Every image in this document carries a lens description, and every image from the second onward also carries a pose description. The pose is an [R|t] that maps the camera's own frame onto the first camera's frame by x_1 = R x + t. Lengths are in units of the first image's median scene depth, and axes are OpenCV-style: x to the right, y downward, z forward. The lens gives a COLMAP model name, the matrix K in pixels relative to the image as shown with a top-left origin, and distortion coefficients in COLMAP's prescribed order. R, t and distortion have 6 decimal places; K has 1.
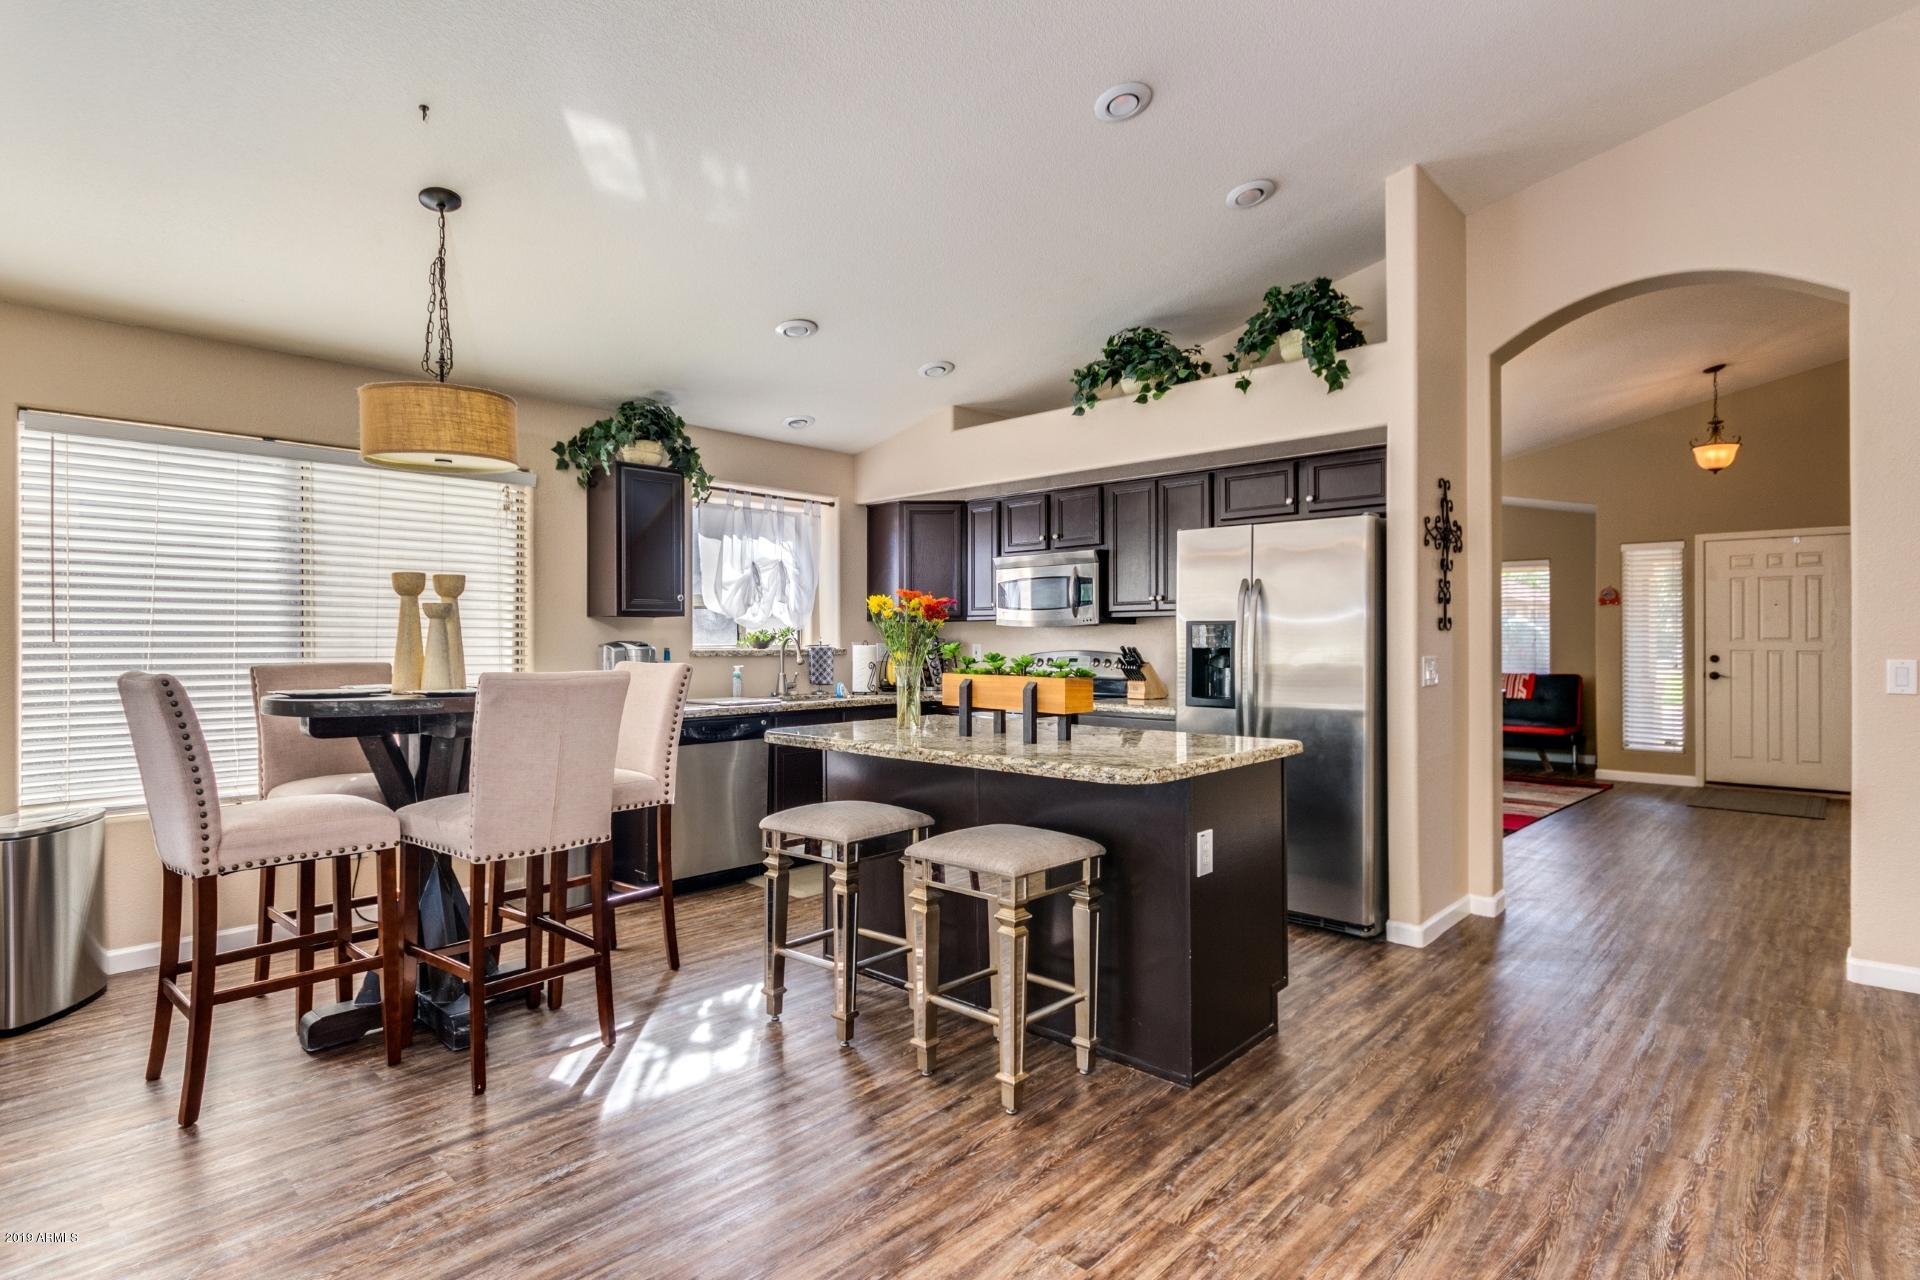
lens RADIAL K [[978.6, 0, 972.3], [0, 978.6, 629.6], [0, 0, 1]] dist [0.001793, 0.002445]
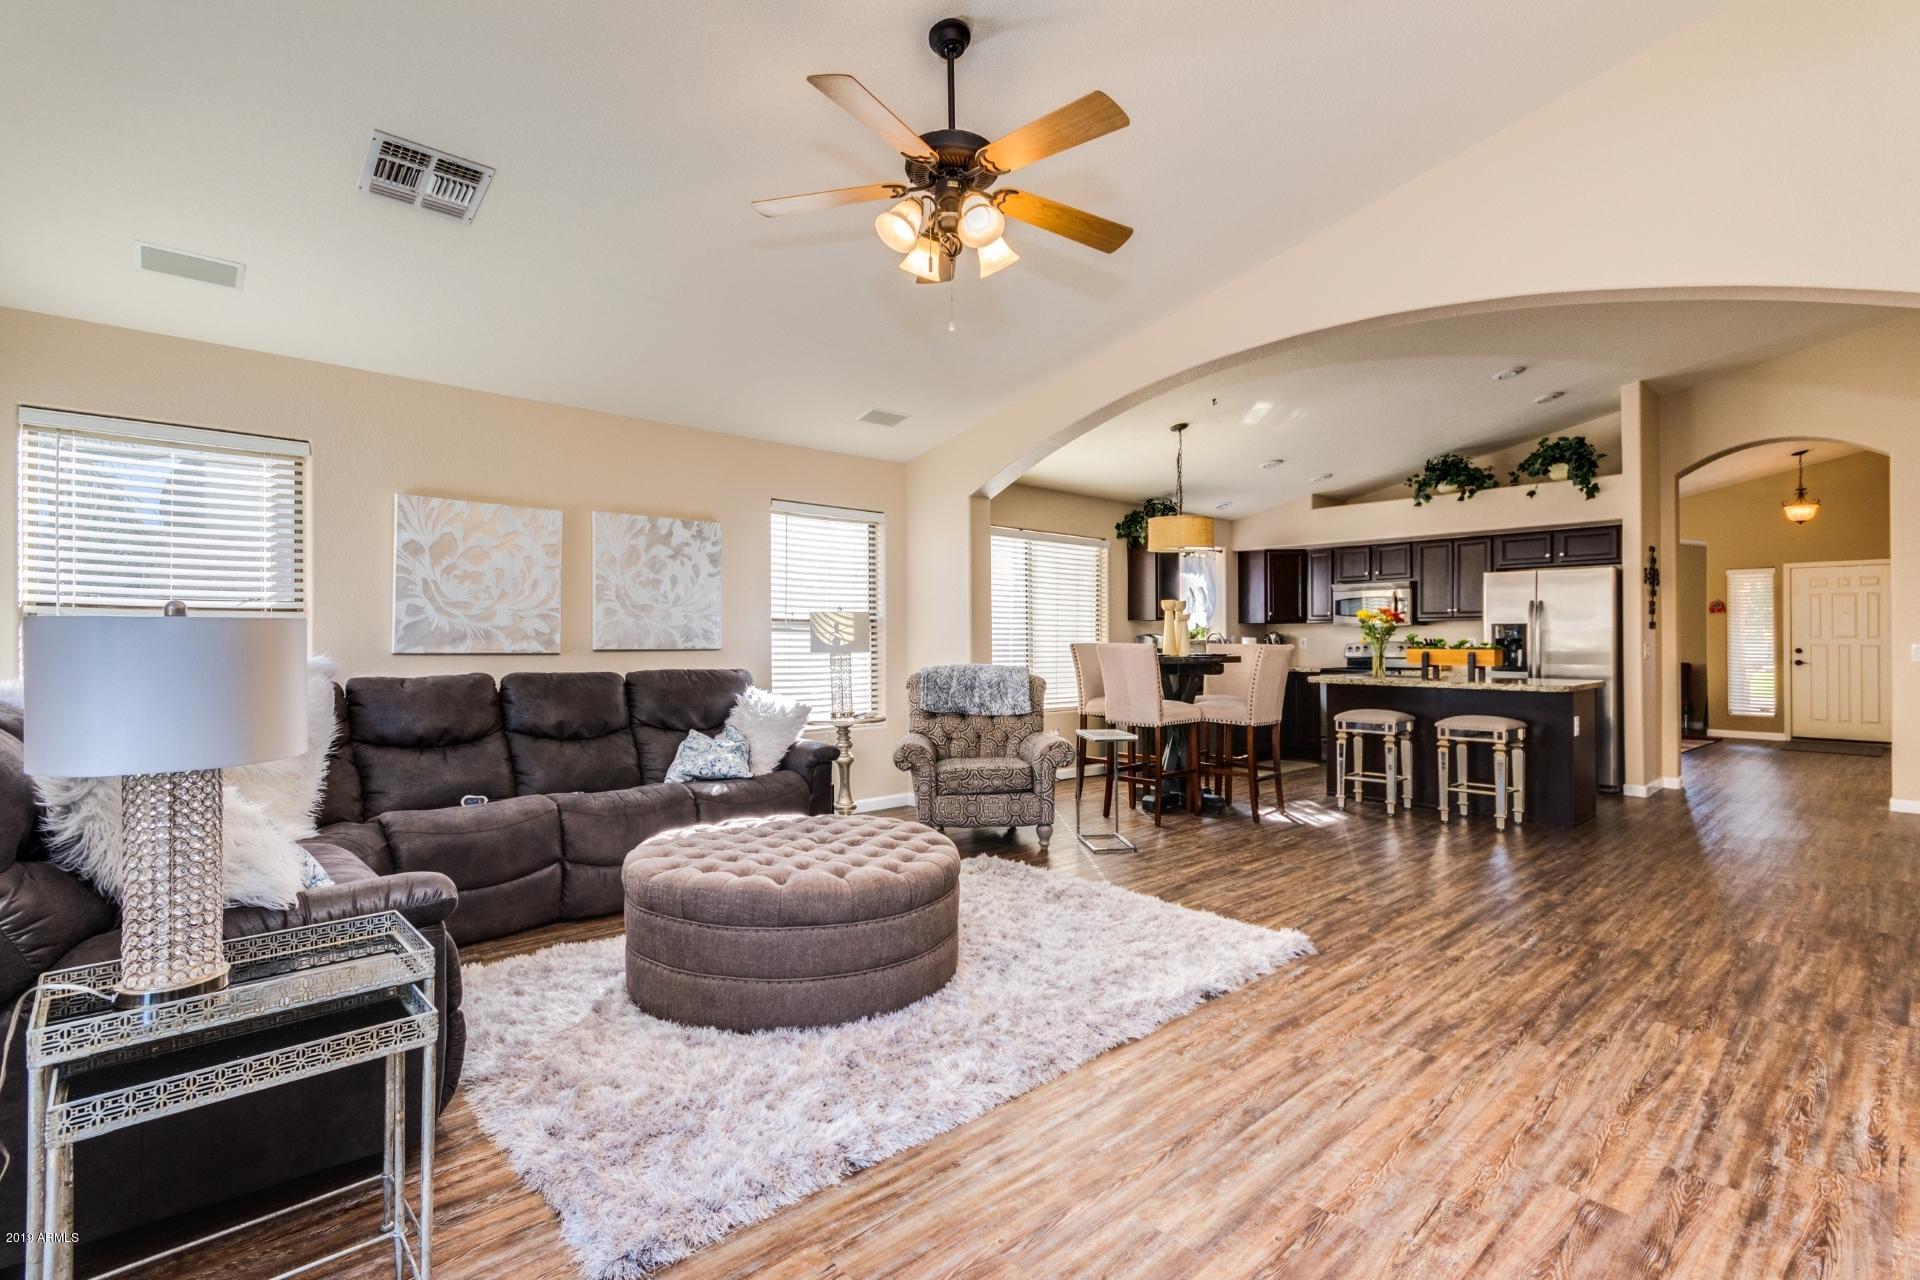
lens RADIAL K [[891.3, 0, 968.8], [0, 891.3, 630.8], [0, 0, 1]] dist [0.005821, 0.000584]
pose [[0.996591, 0.003088, -0.082439, -0.577314], [-0.003165, 0.999995, -0.000810, 0.008568], [0.082436, 0.001068, 0.996596, -0.680508]]
